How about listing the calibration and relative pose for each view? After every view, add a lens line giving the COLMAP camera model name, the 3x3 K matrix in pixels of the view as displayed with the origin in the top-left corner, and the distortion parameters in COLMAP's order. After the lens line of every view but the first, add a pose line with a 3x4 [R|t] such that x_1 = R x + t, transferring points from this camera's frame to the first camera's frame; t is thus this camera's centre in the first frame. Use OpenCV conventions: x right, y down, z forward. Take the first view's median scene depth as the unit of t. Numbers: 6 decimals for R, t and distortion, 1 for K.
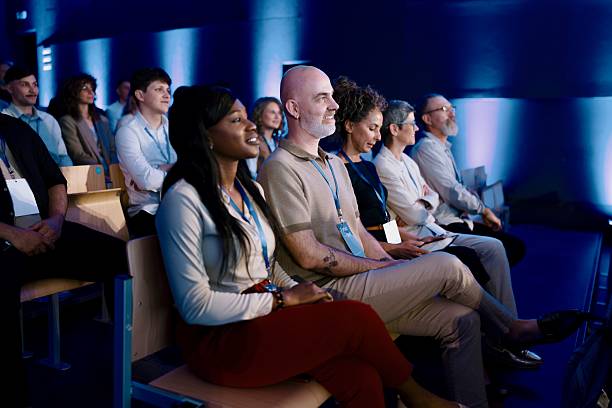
lens RADIAL K [[594.7, 0, 306.0], [0, 594.7, 204.0], [0, 0, 1]] dist [0.036936, -0.005230]
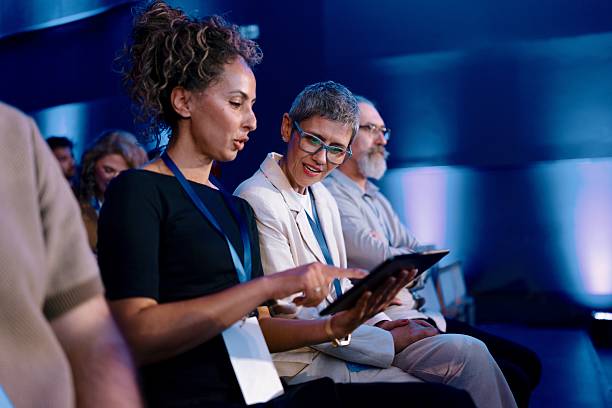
lens RADIAL K [[594.7, 0, 306.0], [0, 594.7, 204.0], [0, 0, 1]] dist [0.036936, -0.005230]
pose [[0.993577, -0.030124, 0.109075, 0.072261], [0.049346, 0.982778, -0.178080, 0.014473], [-0.101832, 0.182318, 0.977952, 0.376672]]
